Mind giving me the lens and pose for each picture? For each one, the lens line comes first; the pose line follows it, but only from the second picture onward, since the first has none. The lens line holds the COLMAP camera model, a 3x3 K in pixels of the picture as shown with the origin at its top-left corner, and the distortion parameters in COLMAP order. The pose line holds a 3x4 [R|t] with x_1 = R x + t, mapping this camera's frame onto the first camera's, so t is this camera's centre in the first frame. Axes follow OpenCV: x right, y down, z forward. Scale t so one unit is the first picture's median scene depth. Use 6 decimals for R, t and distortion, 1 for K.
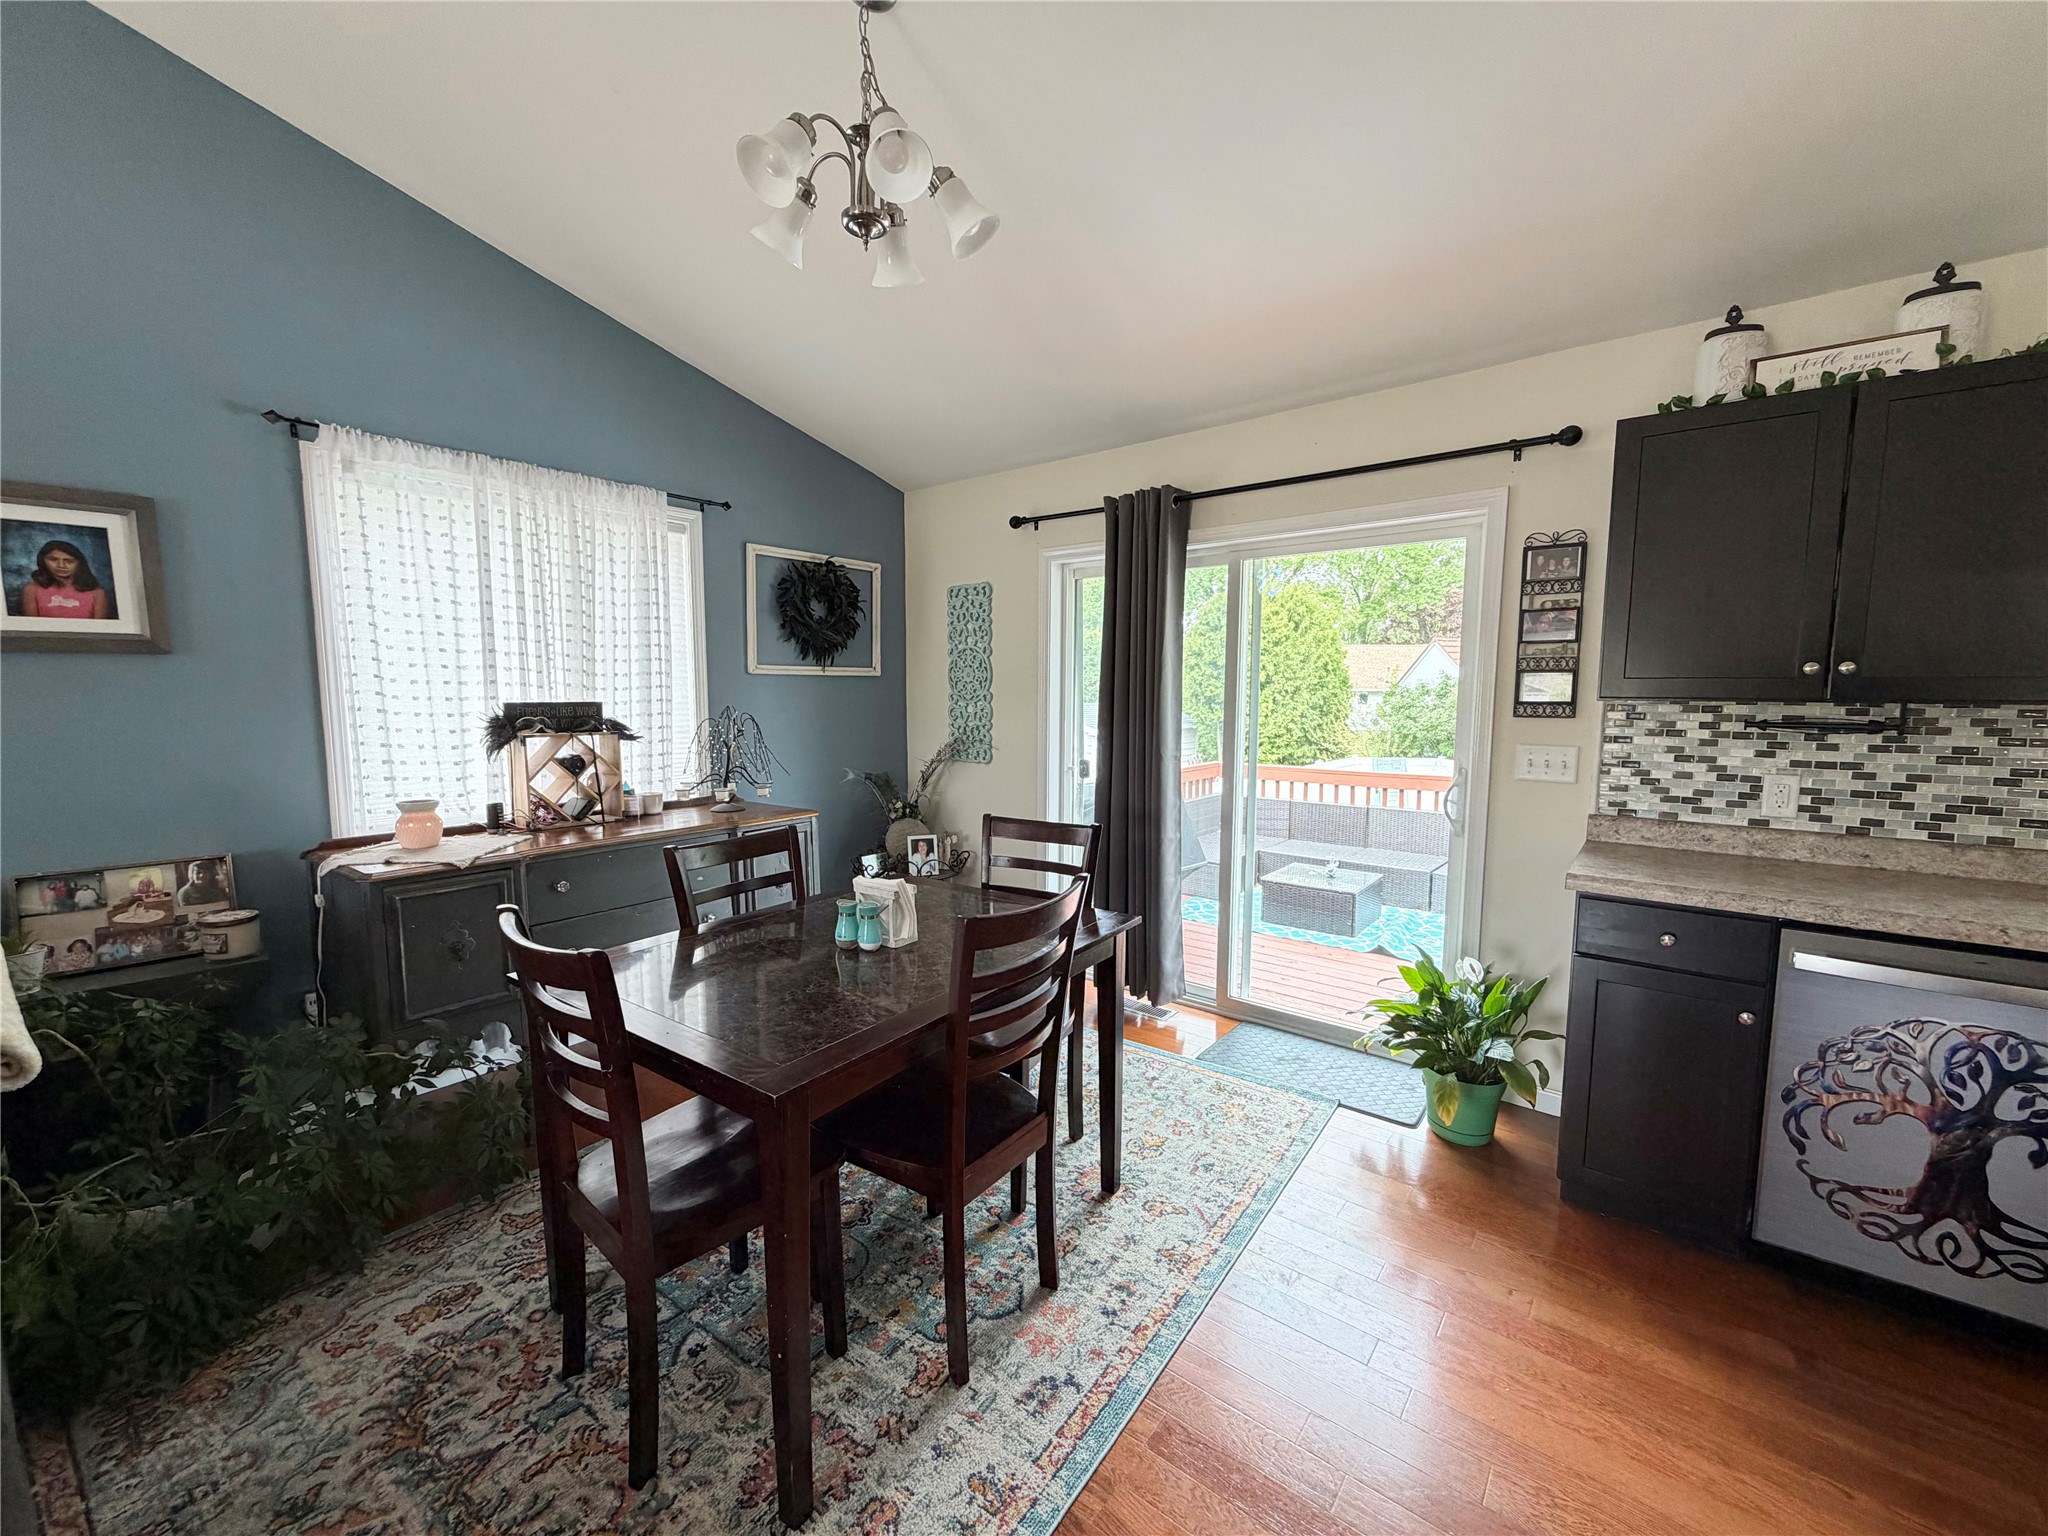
lens RADIAL K [[814.5, 0, 1018.0], [0, 814.5, 768.8], [0, 0, 1]] dist [-0.001463, 0.000145]
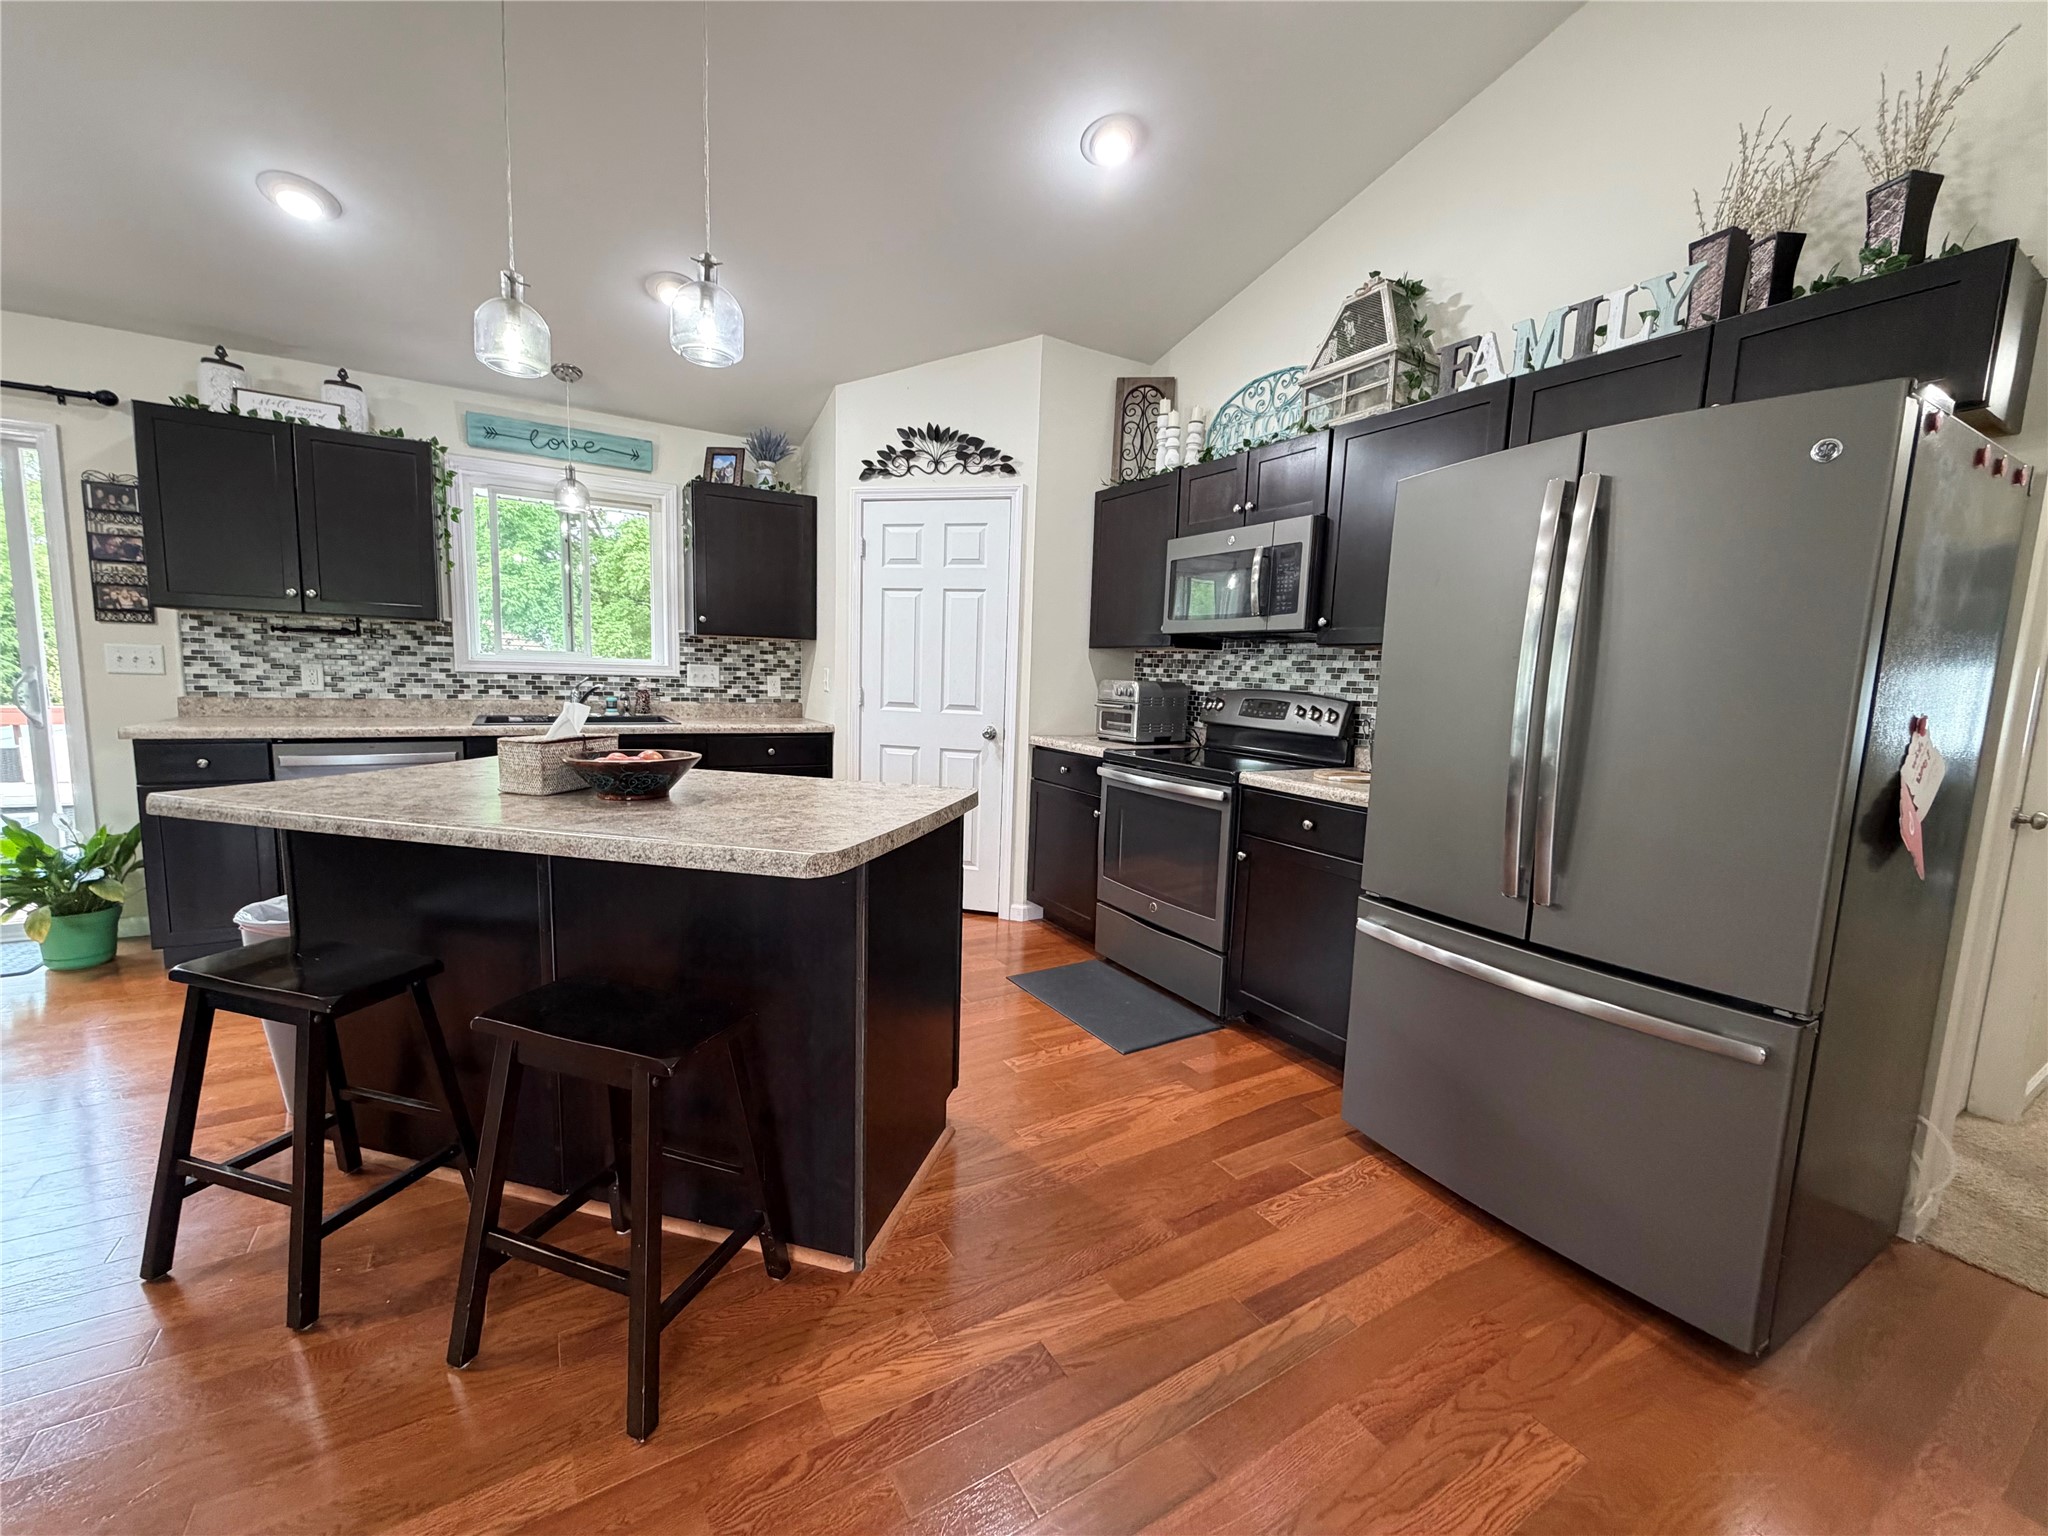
lens RADIAL K [[814.5, 0, 1018.0], [0, 814.5, 768.8], [0, 0, 1]] dist [-0.001463, 0.000145]
pose [[0.341361, -0.104851, 0.934066, -0.088959], [0.056386, 0.994253, 0.091000, 0.136830], [-0.938239, 0.021605, 0.345311, -0.790084]]
